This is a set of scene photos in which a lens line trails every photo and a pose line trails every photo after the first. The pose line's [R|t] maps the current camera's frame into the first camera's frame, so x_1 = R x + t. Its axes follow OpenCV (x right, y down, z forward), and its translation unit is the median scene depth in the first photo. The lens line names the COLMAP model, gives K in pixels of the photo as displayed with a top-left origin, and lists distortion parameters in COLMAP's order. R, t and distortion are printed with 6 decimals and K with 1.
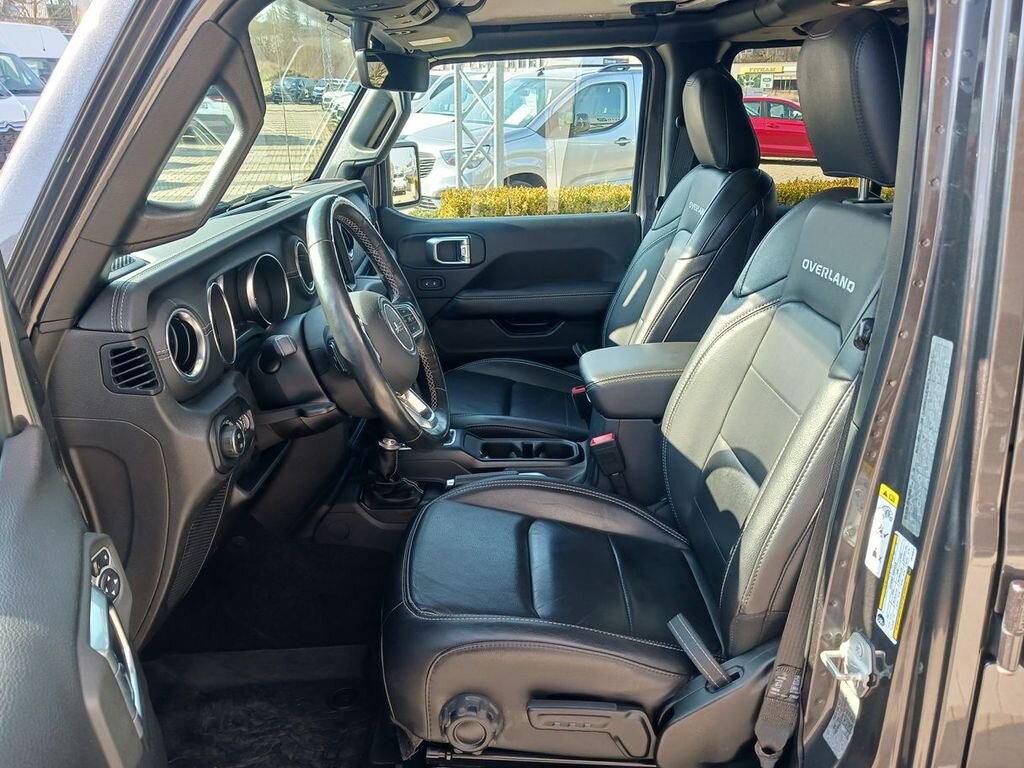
lens RADIAL K [[803.6, 0, 510.1], [0, 803.6, 387.1], [0, 0, 1]] dist [0.058316, -0.004503]
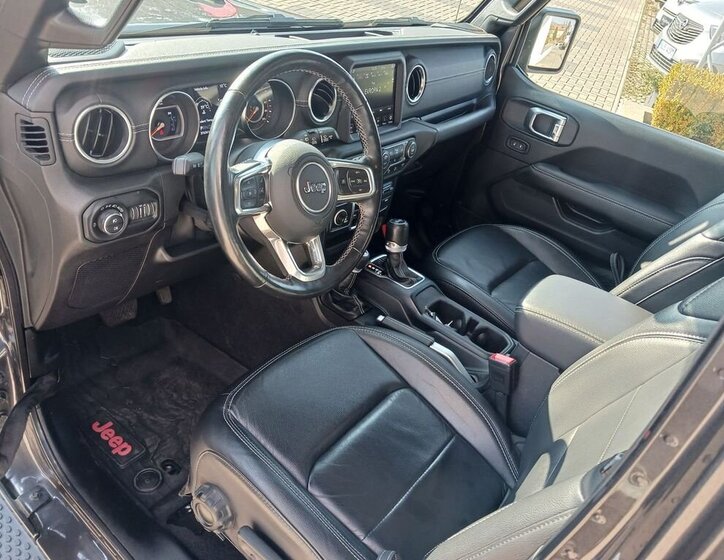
lens RADIAL K [[595.4, 0, 362.5], [0, 595.4, 277.6], [0, 0, 1]] dist [0.005676, 0.013755]
pose [[0.778643, 0.481876, -0.401884, 0.205338], [-0.398013, 0.874448, 0.277357, -0.148369], [0.485078, -0.056008, 0.872676, 0.214761]]
